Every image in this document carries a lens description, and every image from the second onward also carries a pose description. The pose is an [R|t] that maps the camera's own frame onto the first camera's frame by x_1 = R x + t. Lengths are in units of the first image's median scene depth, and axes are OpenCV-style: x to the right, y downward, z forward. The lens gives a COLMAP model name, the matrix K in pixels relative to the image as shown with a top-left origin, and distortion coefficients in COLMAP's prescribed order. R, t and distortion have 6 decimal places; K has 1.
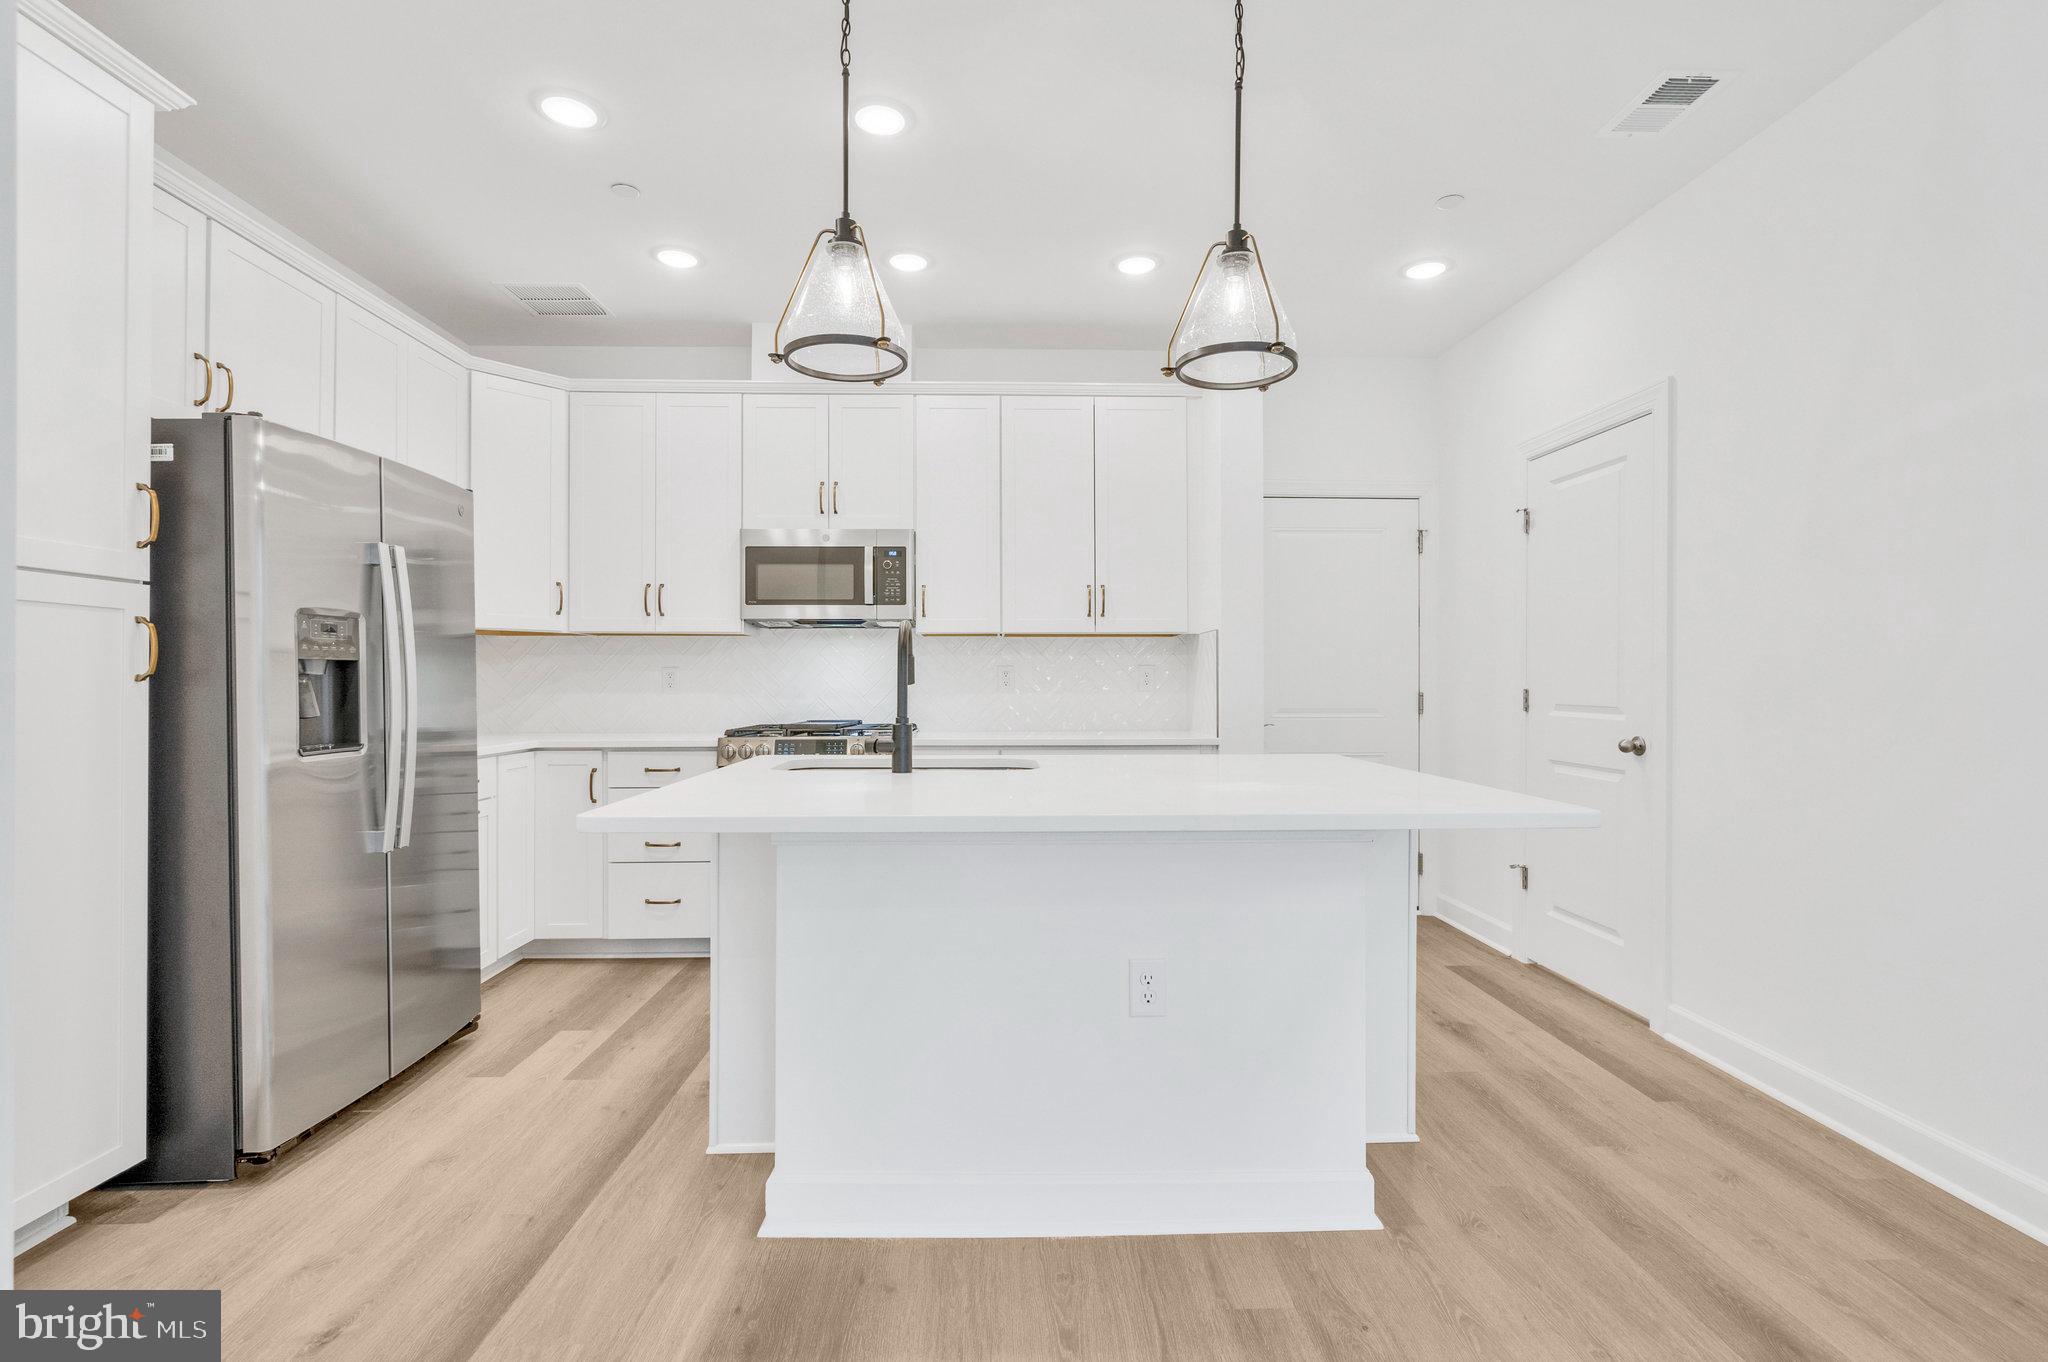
lens RADIAL K [[931.0, 0, 1023.4], [0, 931.0, 677.7], [0, 0, 1]] dist [-0.000474, -0.000472]
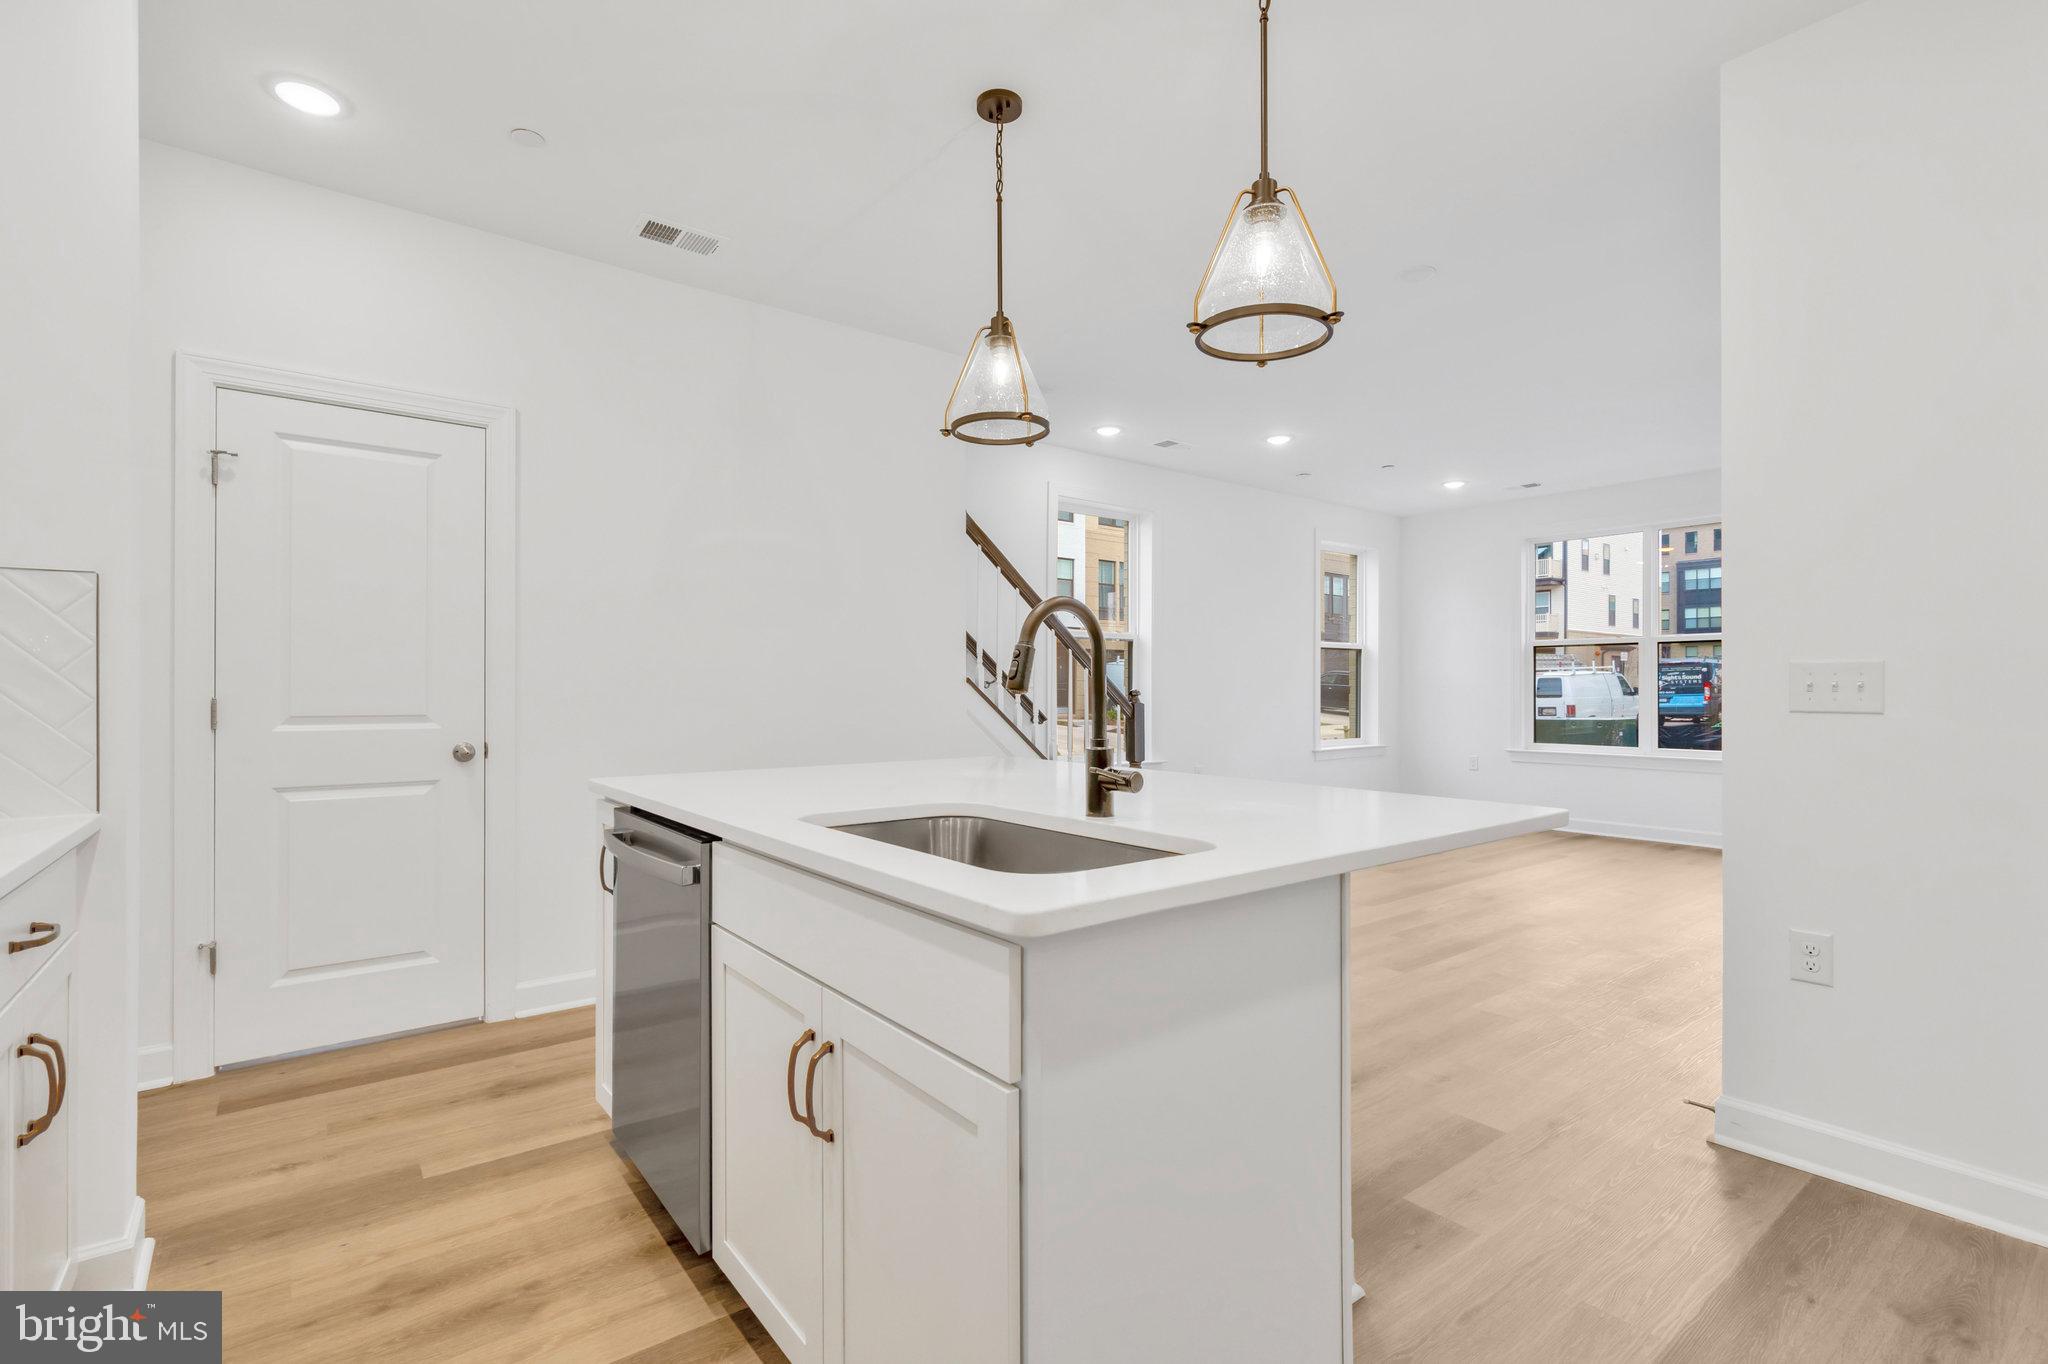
lens RADIAL K [[937.5, 0, 1019.8], [0, 937.5, 686.6], [0, 0, 1]] dist [-0.009495, 0.008992]
pose [[-0.582462, 0.001758, 0.812856, -0.538838], [-0.002205, 0.999991, -0.003744, 0.005497], [-0.812855, -0.003973, -0.582452, 1.167841]]
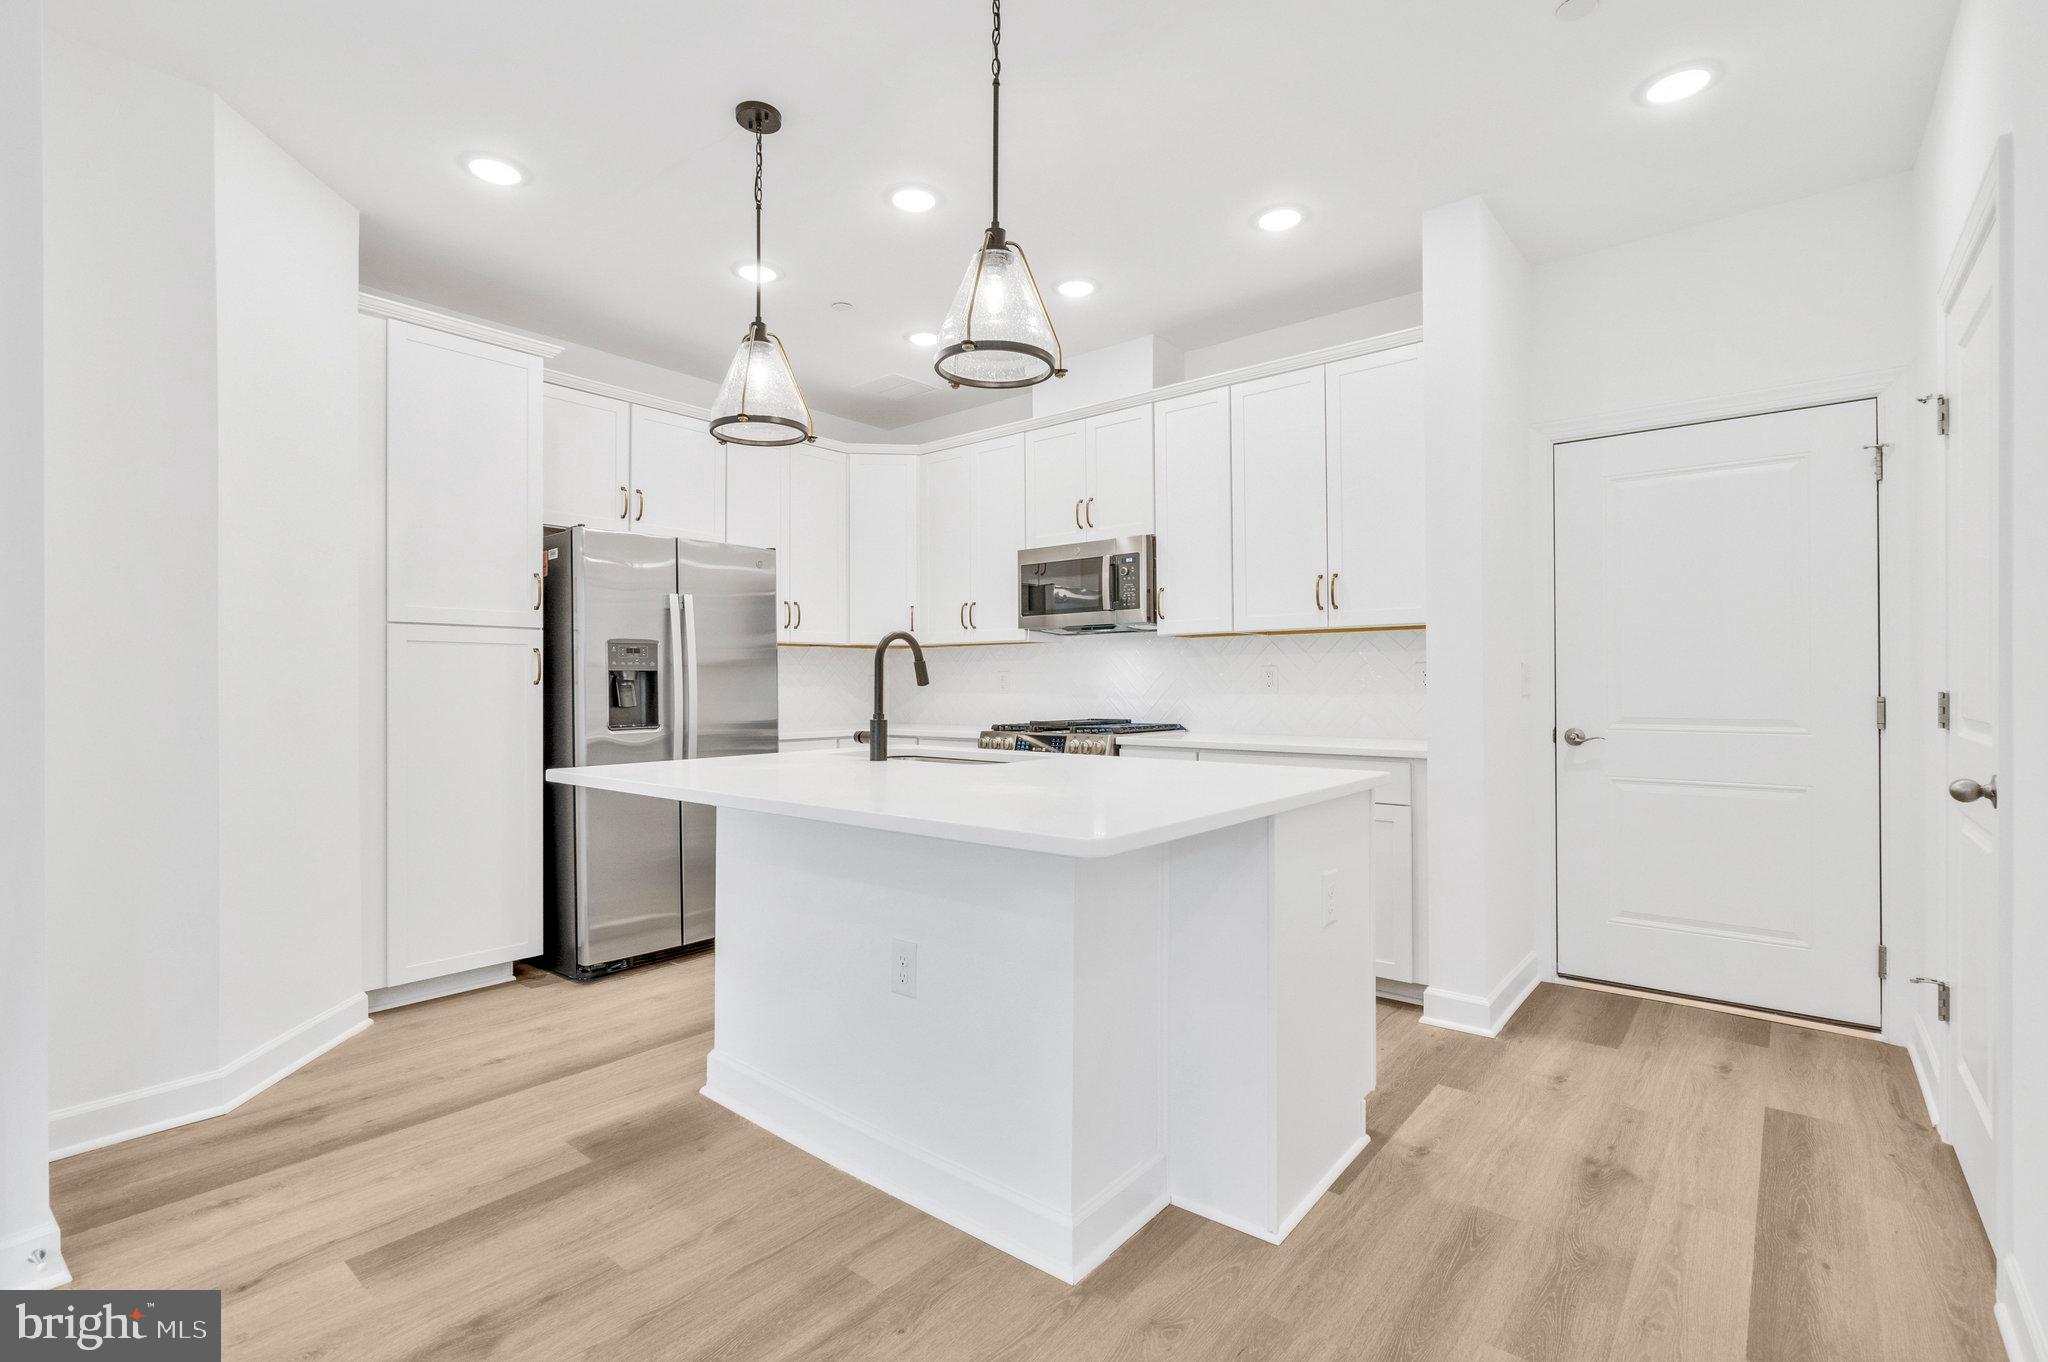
lens RADIAL K [[931.0, 0, 1023.4], [0, 931.0, 677.7], [0, 0, 1]] dist [-0.000474, -0.000472]
pose [[0.750767, -0.006968, -0.660530, 0.625781], [0.005731, 0.999975, -0.004035, 0.002641], [0.660542, -0.000756, 0.750789, 0.188808]]
